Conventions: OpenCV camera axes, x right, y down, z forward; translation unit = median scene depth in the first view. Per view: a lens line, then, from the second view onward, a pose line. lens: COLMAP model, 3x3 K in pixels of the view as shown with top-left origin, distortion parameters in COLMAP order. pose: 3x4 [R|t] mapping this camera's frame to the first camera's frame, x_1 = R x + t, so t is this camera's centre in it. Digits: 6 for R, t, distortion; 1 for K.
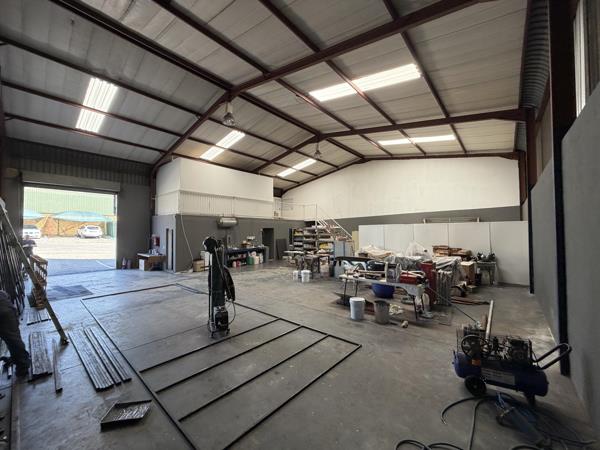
lens RADIAL K [[239.1, 0, 301.2], [0, 239.1, 222.8], [0, 0, 1]] dist [0.001328, -0.000939]
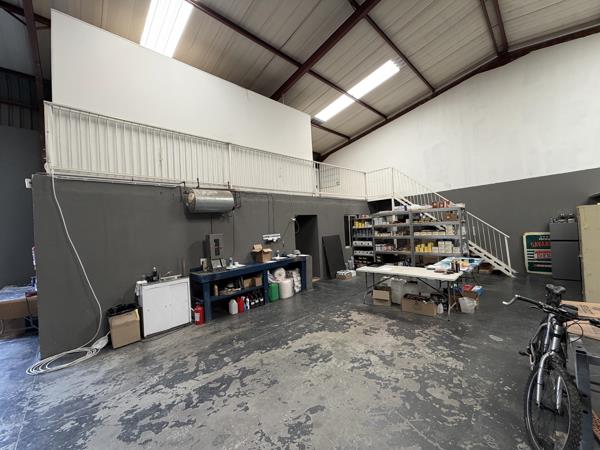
lens RADIAL K [[239.1, 0, 298.9], [0, 239.1, 226.1], [0, 0, 1]] dist [0.001328, -0.000939]
pose [[0.994099, -0.044425, -0.098960, -0.114478], [0.048246, 0.998166, 0.036563, 0.028247], [0.097155, -0.041121, 0.994419, 0.560575]]
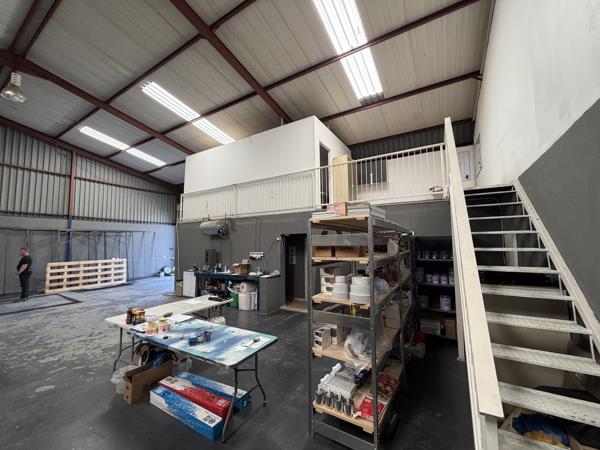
lens RADIAL K [[239.1, 0, 300.4], [0, 239.1, 226.7], [0, 0, 1]] dist [0.001328, -0.000939]
pose [[0.164201, -0.064033, -0.984346, 0.316613], [0.043933, 0.997375, -0.057552, 0.036967], [0.985448, -0.033795, 0.166583, 1.014525]]
